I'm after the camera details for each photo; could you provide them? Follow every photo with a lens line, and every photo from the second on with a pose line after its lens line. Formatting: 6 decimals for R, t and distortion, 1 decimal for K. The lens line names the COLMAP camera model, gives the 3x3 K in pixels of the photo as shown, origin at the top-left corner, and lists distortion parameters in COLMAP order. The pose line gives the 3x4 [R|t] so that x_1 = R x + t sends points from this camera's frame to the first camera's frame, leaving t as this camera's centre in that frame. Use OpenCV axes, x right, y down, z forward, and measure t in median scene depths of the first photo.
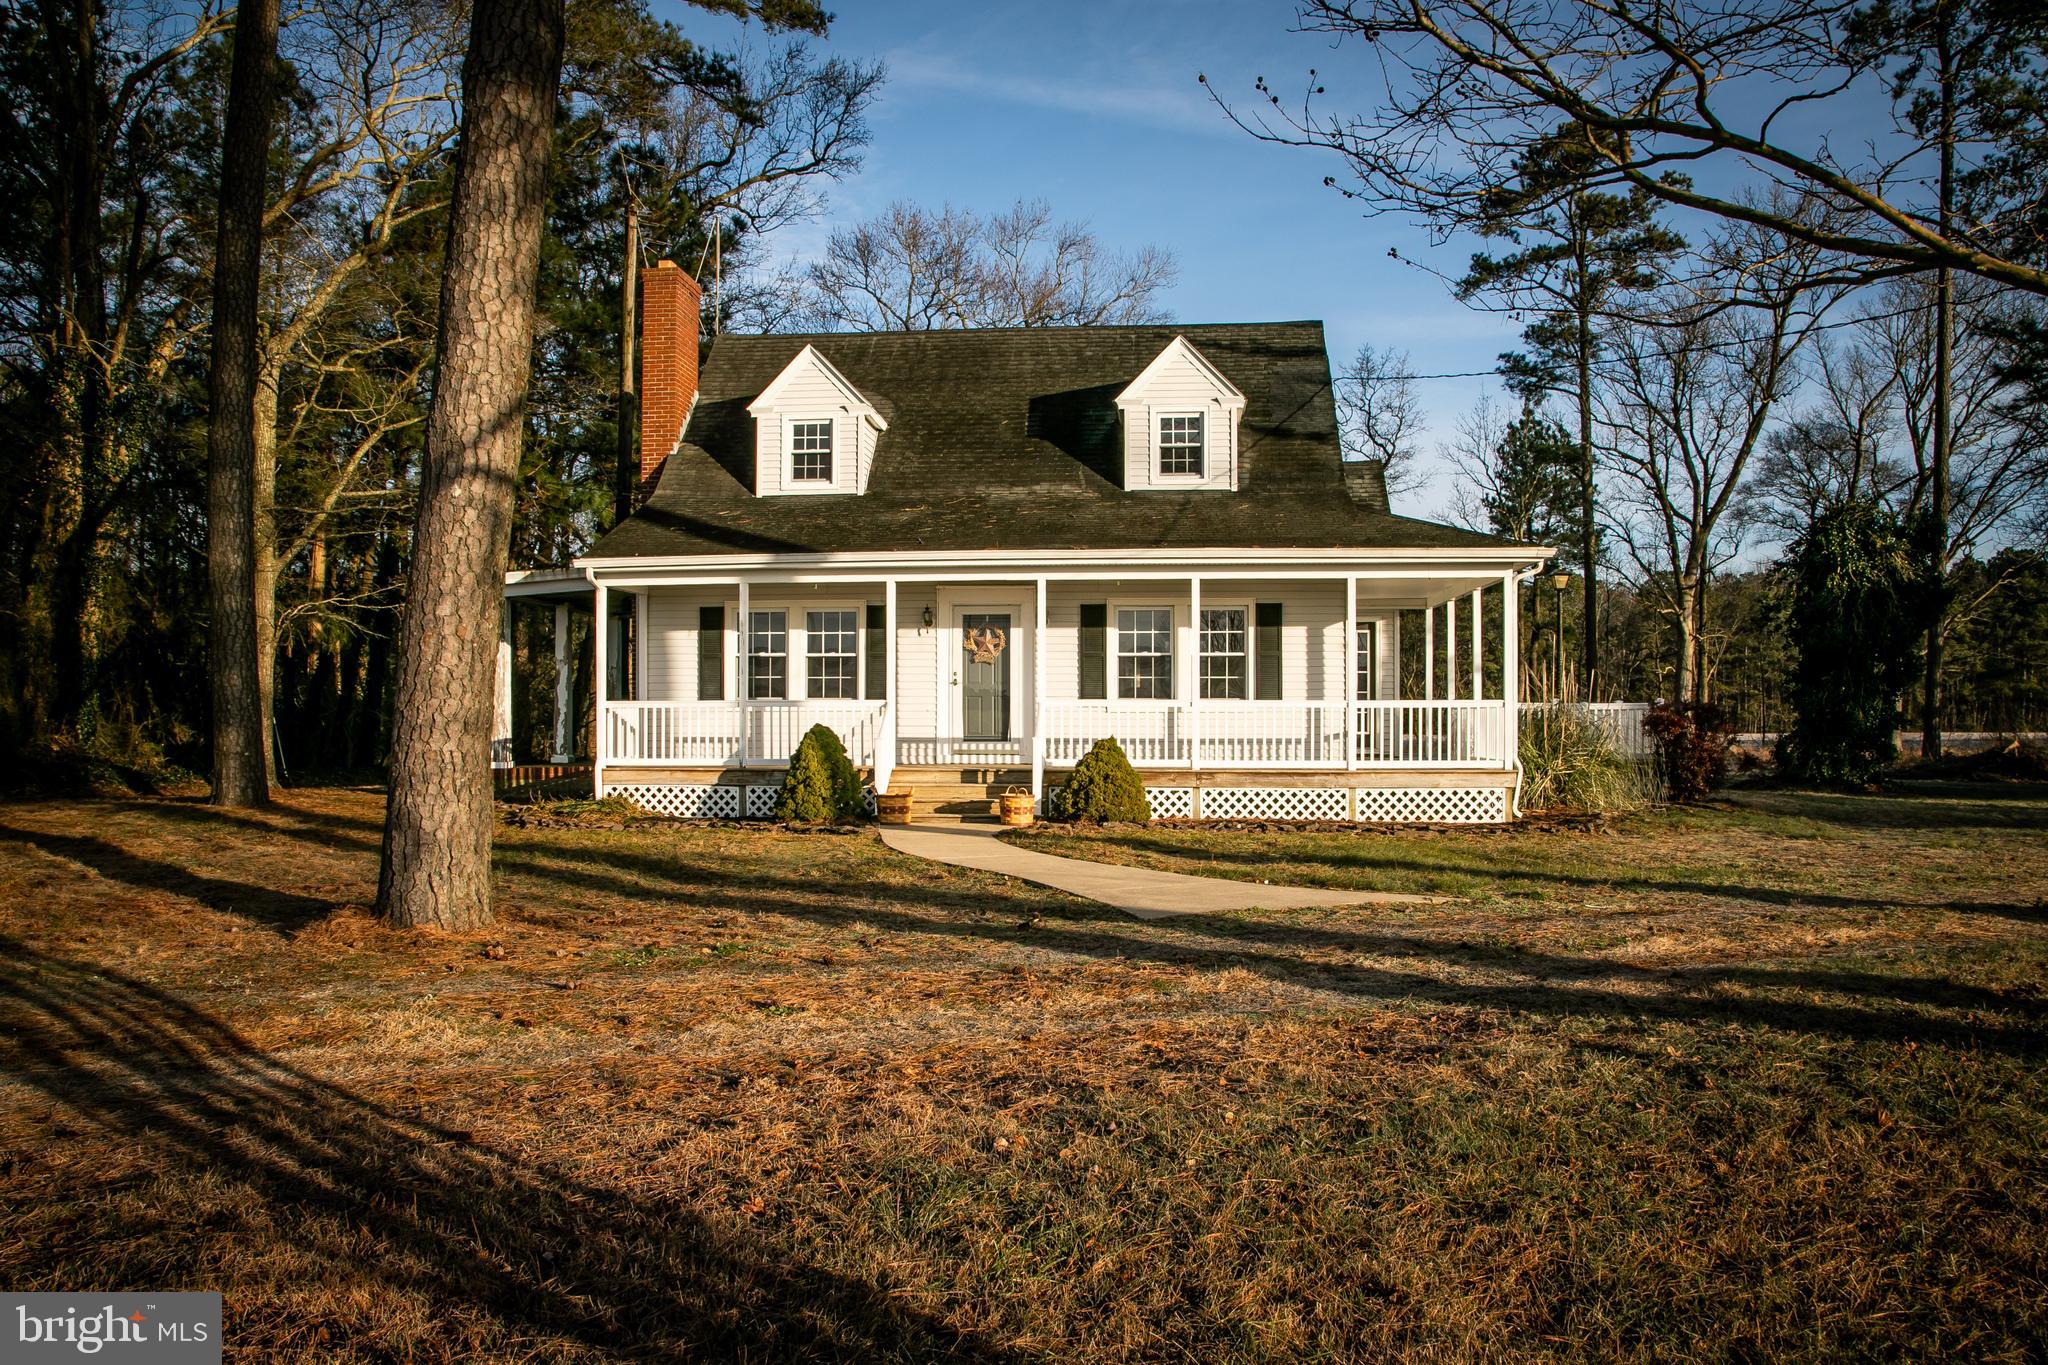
lens RADIAL K [[1447.2, 0, 1021.4], [0, 1447.2, 689.8], [0, 0, 1]] dist [-0.130966, 0.083066]
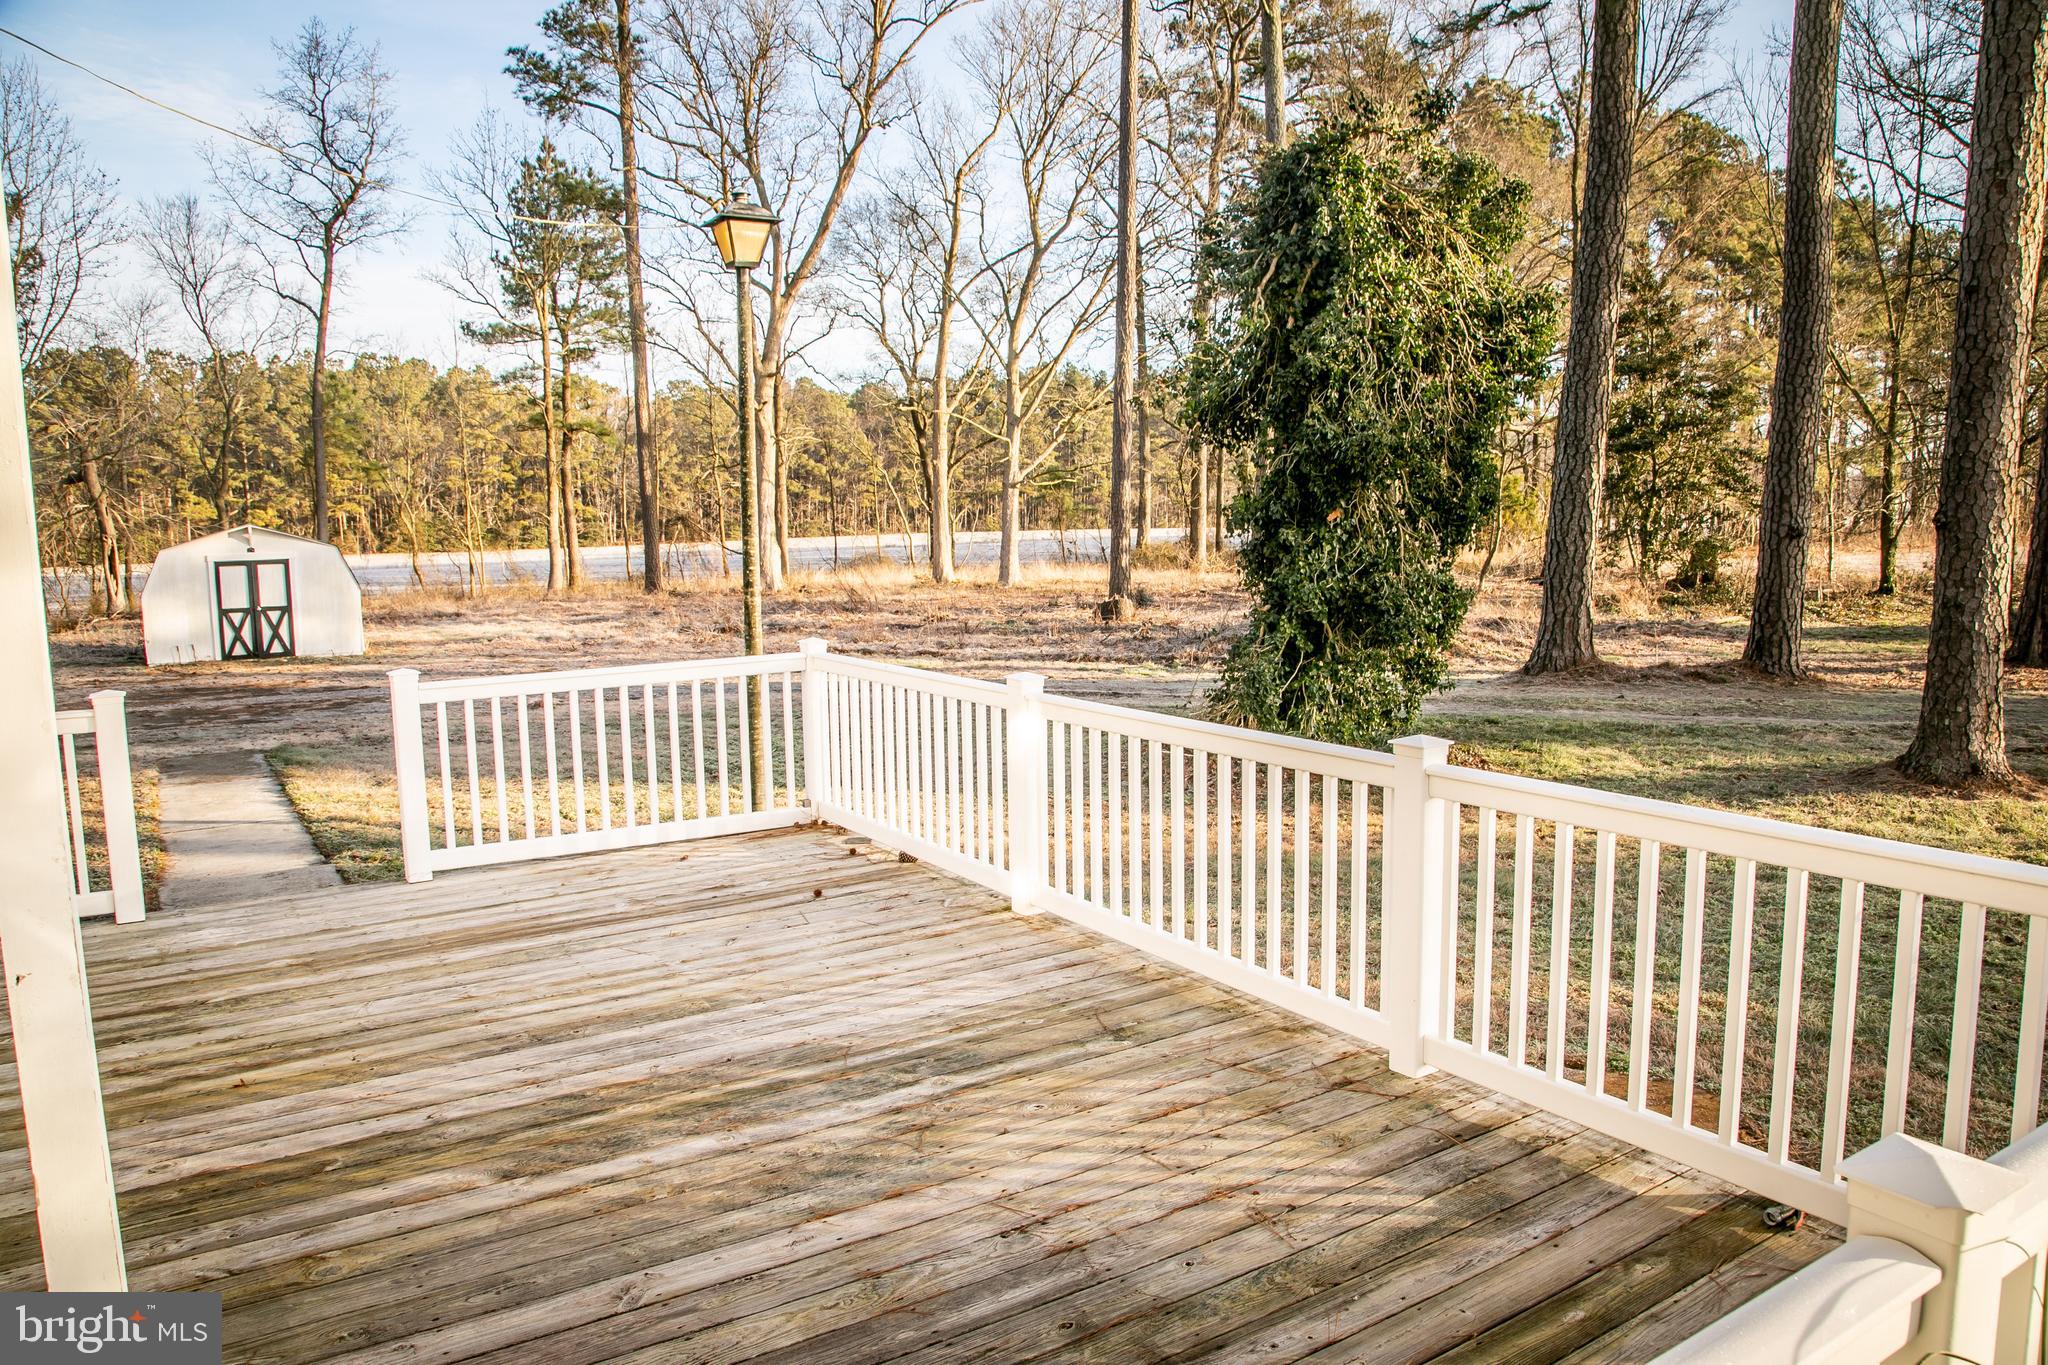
lens RADIAL K [[1493.3, 0, 1020.1], [0, 1493.3, 709.0], [0, 0, 1]] dist [-0.135176, 0.085279]
pose [[0.796418, -0.106478, 0.595299, 0.073070], [0.020119, 0.988498, 0.149892, -0.009294], [-0.604412, -0.107400, 0.789399, 0.230652]]
